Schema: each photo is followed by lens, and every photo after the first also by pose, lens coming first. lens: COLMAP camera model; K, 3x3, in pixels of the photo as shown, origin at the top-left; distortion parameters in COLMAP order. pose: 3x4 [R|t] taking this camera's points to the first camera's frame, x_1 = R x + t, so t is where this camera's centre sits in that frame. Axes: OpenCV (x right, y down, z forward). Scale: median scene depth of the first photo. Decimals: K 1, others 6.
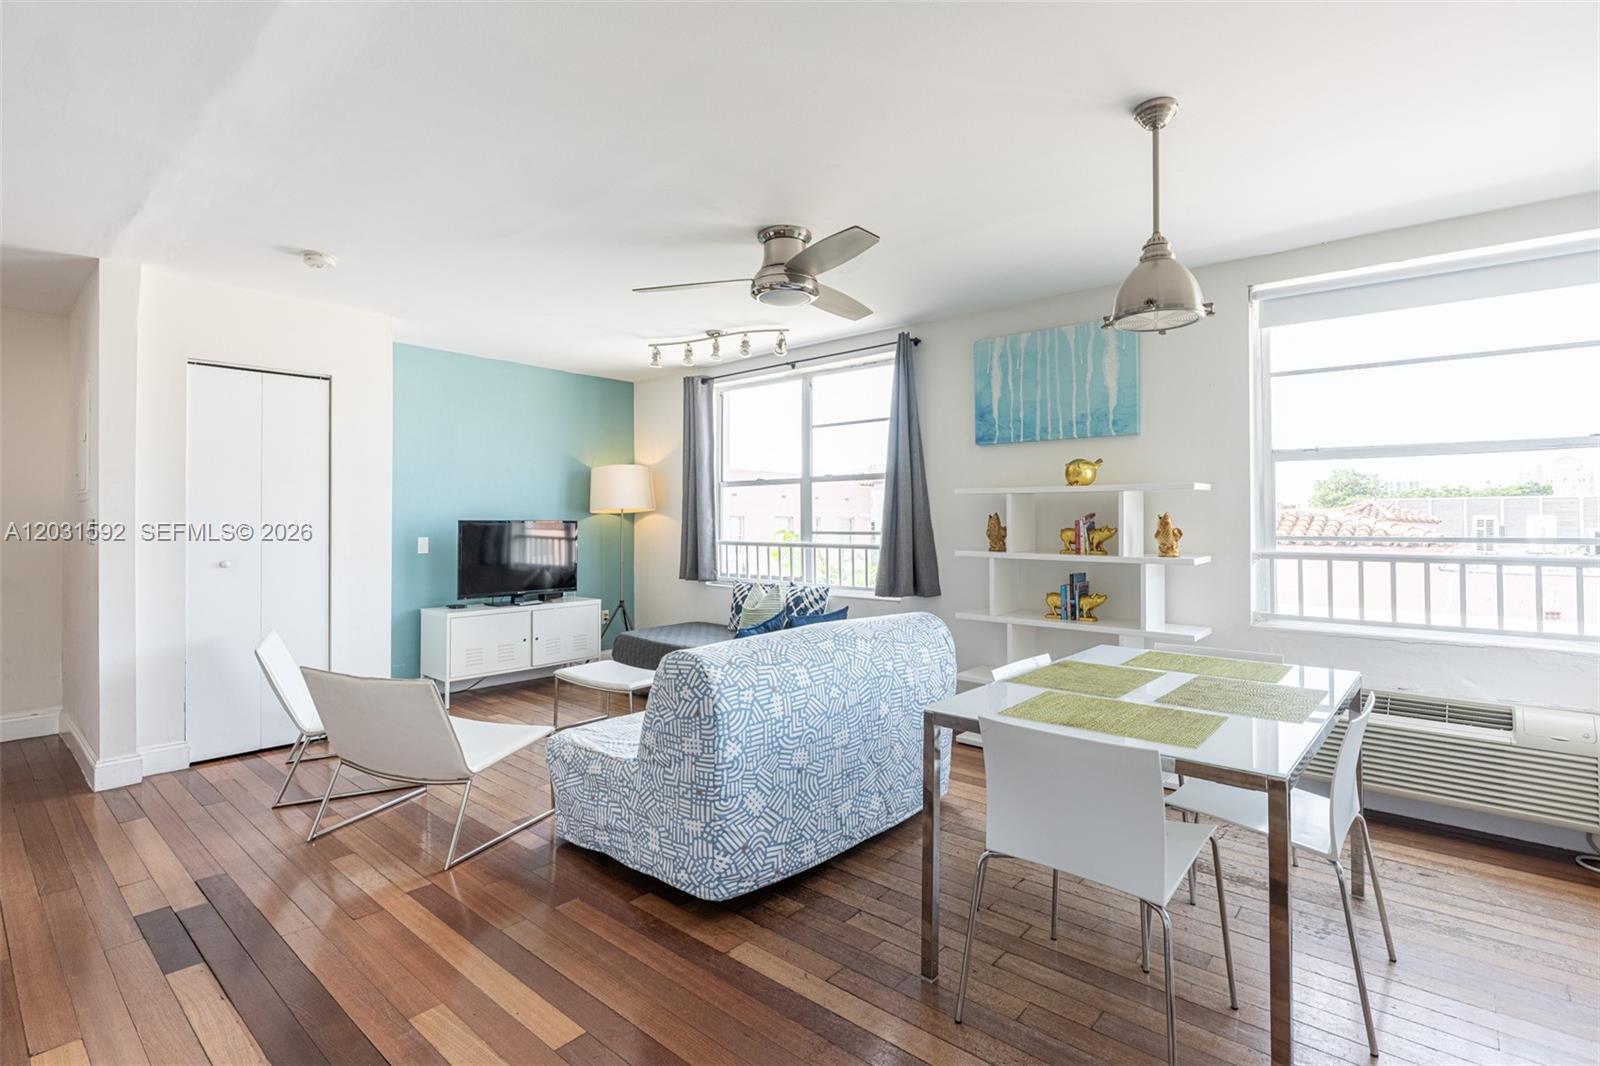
lens RADIAL K [[751.0, 0, 801.9], [0, 751.0, 513.7], [0, 0, 1]] dist [0.000035, 0.000143]
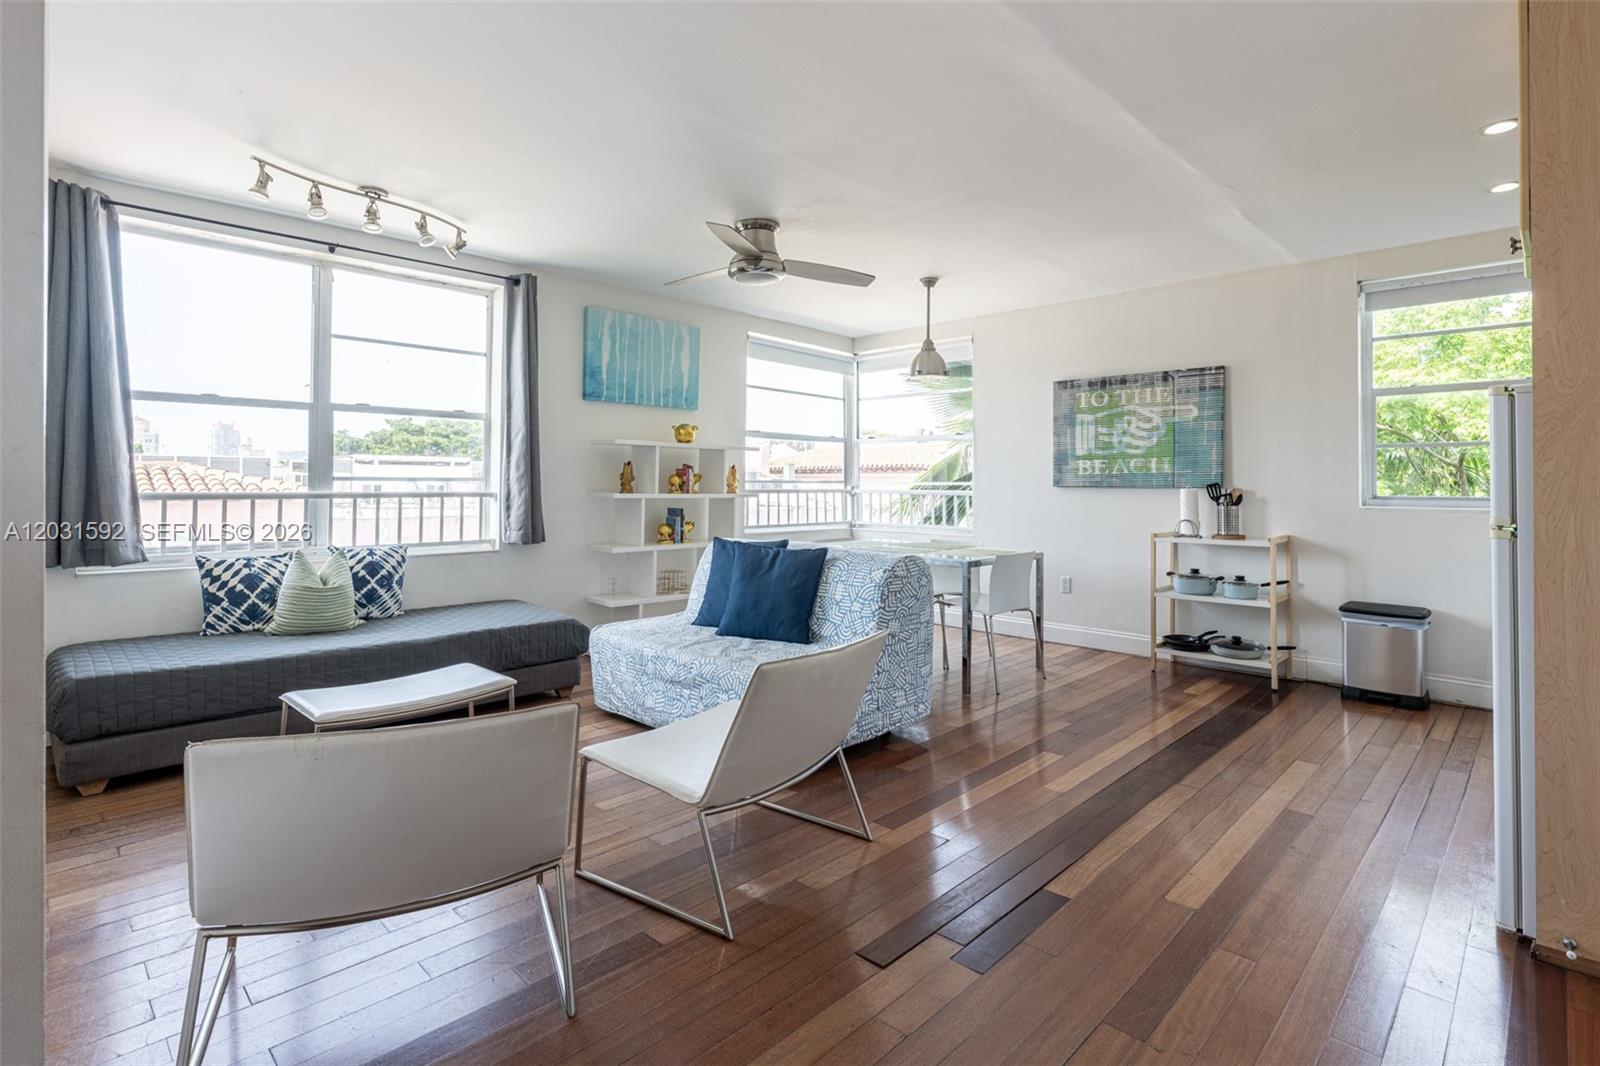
lens RADIAL K [[757.7, 0, 818.9], [0, 757.7, 472.5], [0, 0, 1]] dist [0.001438, 0.000212]
pose [[0.062391, 0.012075, 0.997979, -0.953829], [-0.018649, 0.999766, -0.010931, 0.025195], [-0.997878, -0.017929, 0.062602, 0.643660]]
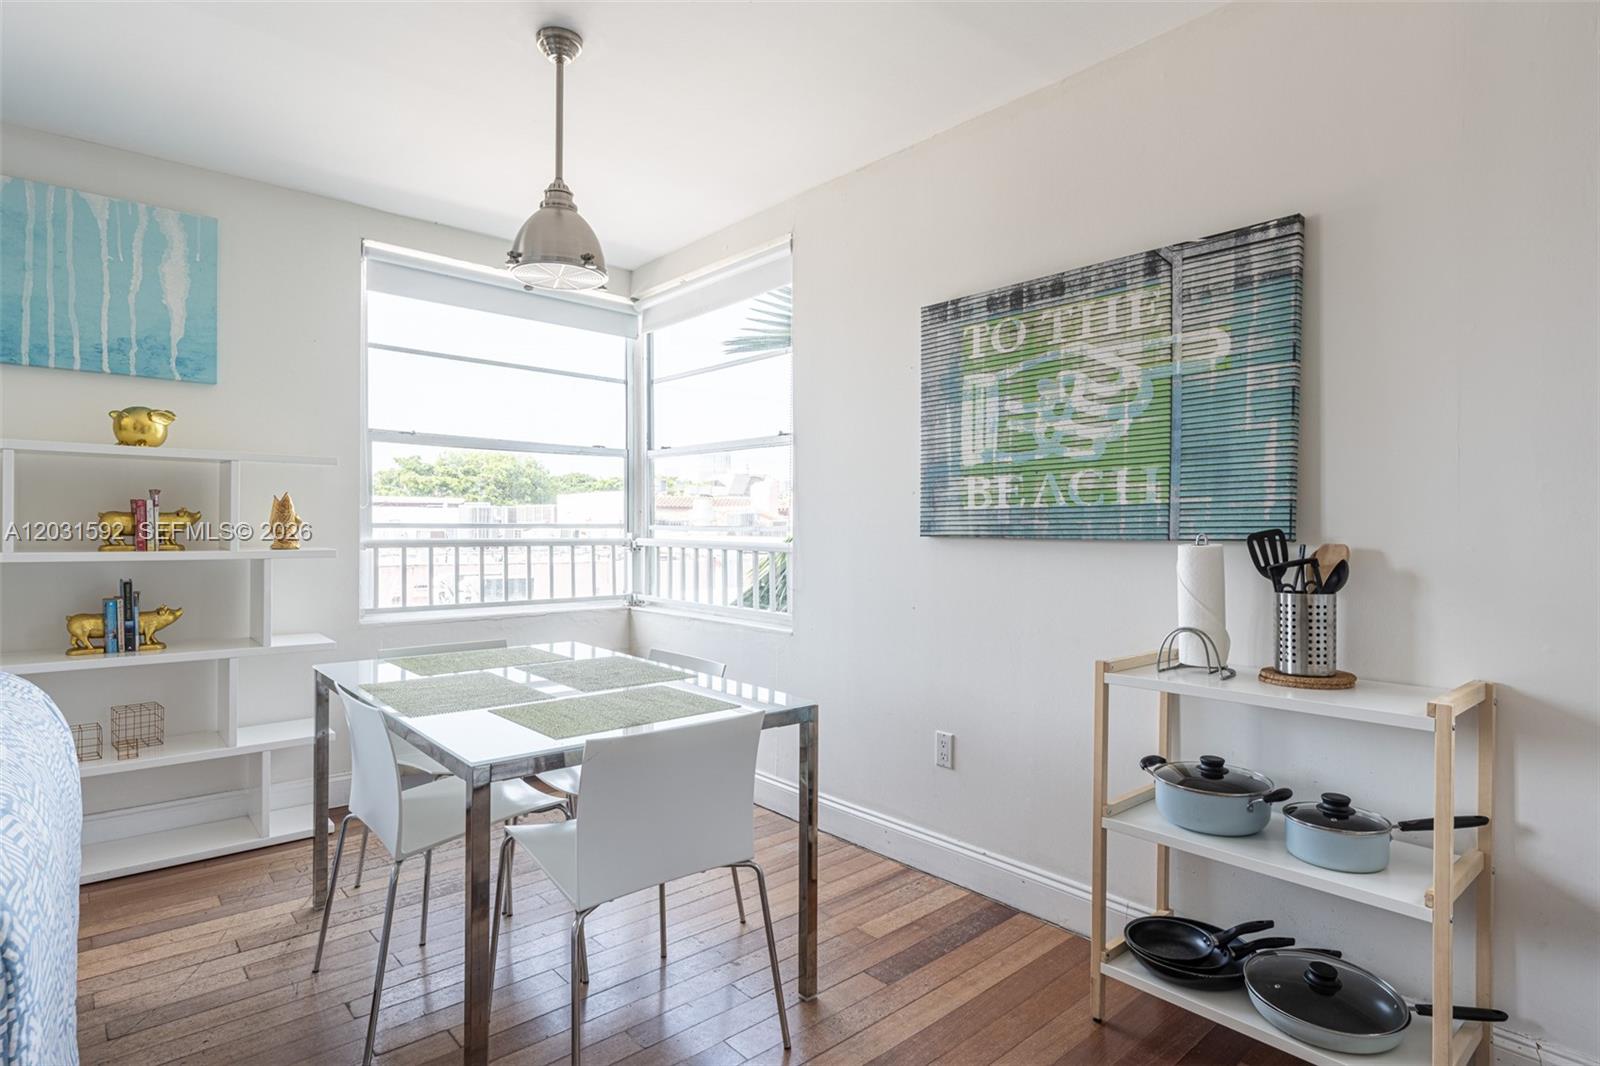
lens RADIAL K [[829.2, 0, 800.0], [0, 829.2, 533.0], [0, 0, 1]] dist [-0.000280, -0.000232]
pose [[0.148651, -0.010152, 0.988838, -0.256864], [-0.017610, 0.999762, 0.012912, 0.017768], [-0.988733, -0.019333, 0.148437, 0.302524]]
